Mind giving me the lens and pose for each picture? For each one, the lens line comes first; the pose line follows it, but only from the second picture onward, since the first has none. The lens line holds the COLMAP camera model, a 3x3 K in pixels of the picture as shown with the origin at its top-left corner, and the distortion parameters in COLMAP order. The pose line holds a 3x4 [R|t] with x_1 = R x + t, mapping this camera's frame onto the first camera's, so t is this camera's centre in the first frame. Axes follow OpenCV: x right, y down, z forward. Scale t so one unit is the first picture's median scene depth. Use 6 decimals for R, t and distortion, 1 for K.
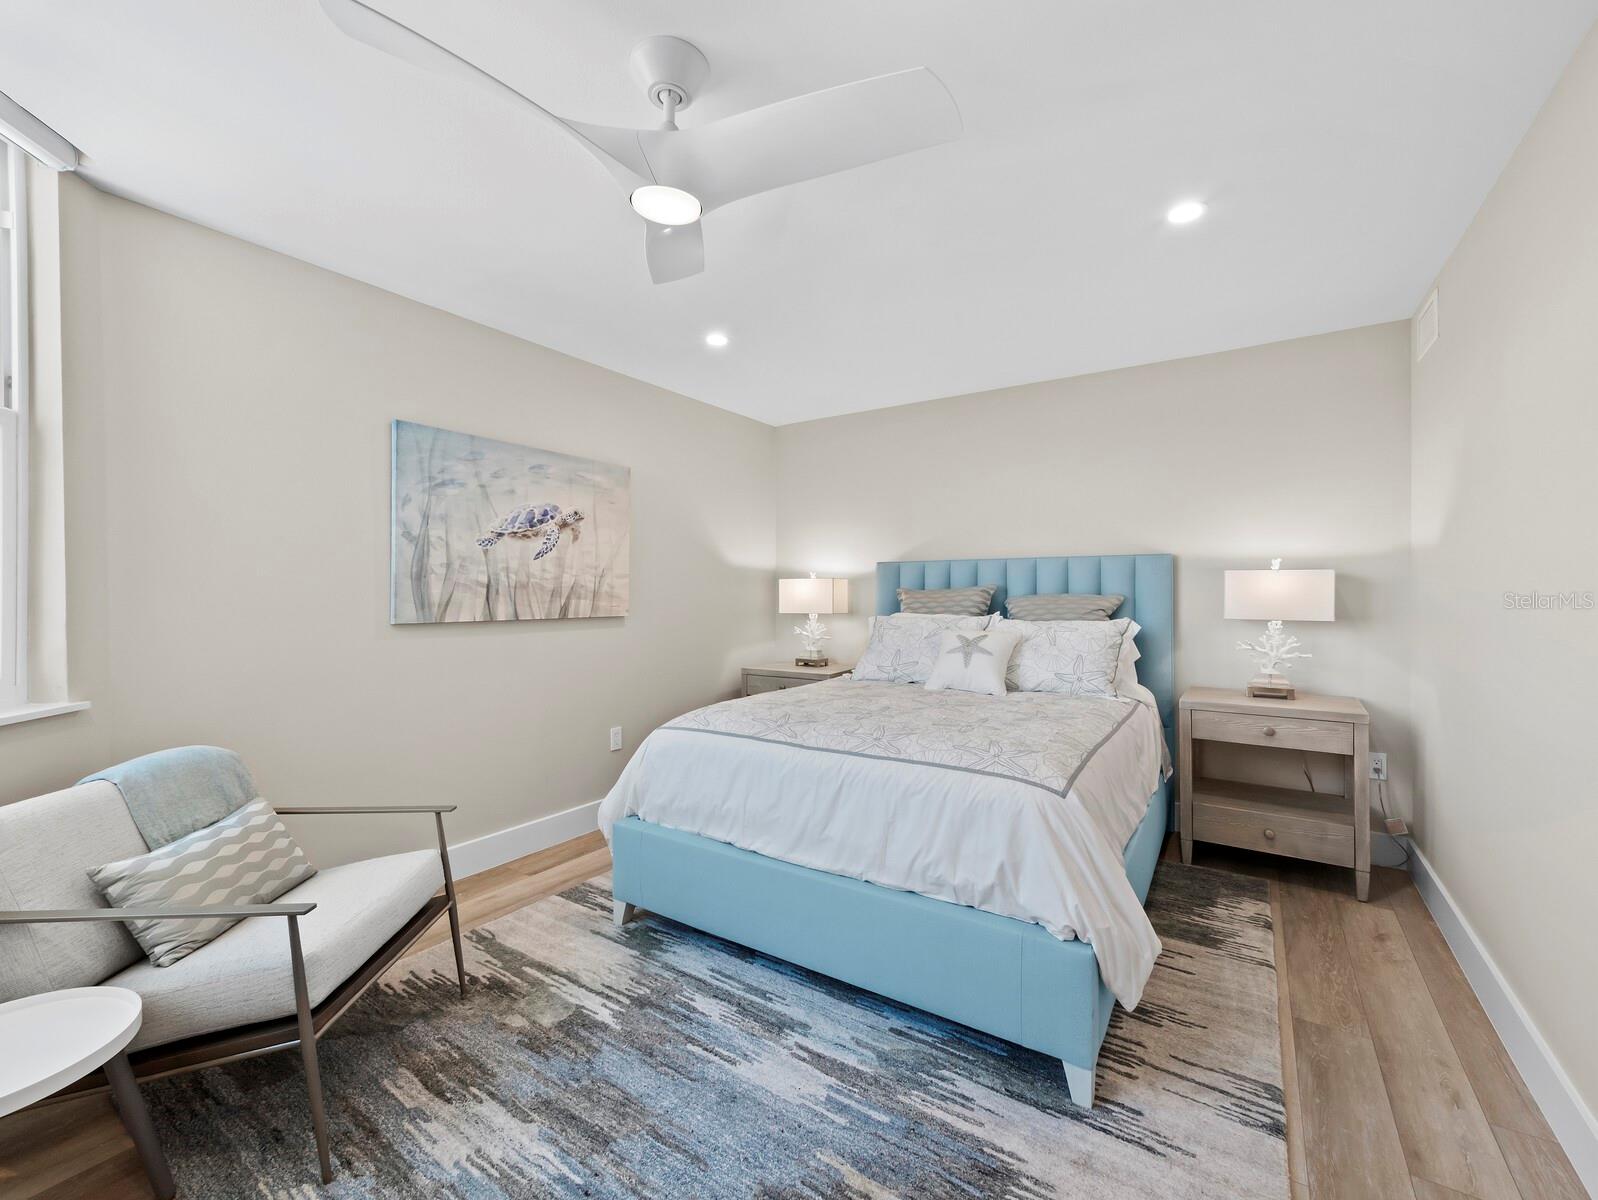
lens RADIAL K [[670.8, 0, 800.9], [0, 670.8, 592.2], [0, 0, 1]] dist [-0.001684, 0.000246]
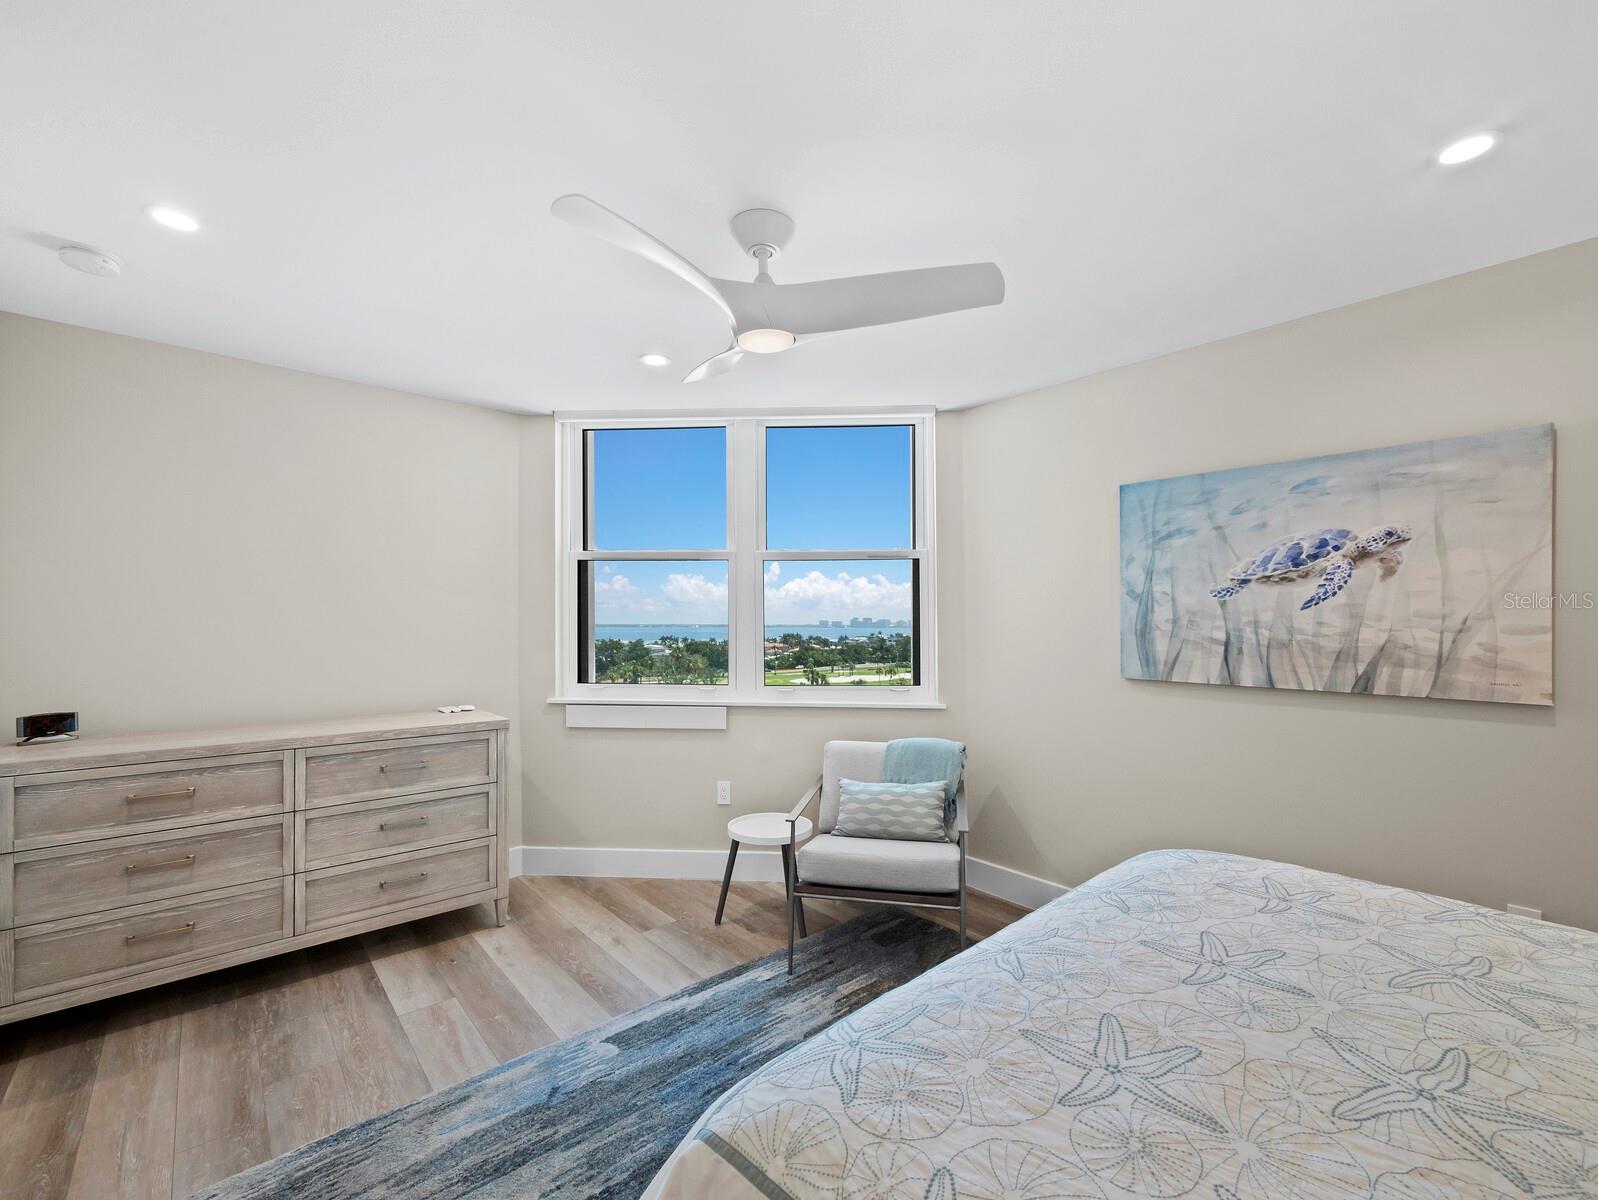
lens RADIAL K [[670.8, 0, 809.2], [0, 670.8, 625.3], [0, 0, 1]] dist [-0.001684, 0.000246]
pose [[-0.243276, 0.001501, -0.969956, 0.475729], [-0.003983, 0.999989, 0.002547, -0.032130], [0.969949, 0.004483, -0.243268, 0.679998]]
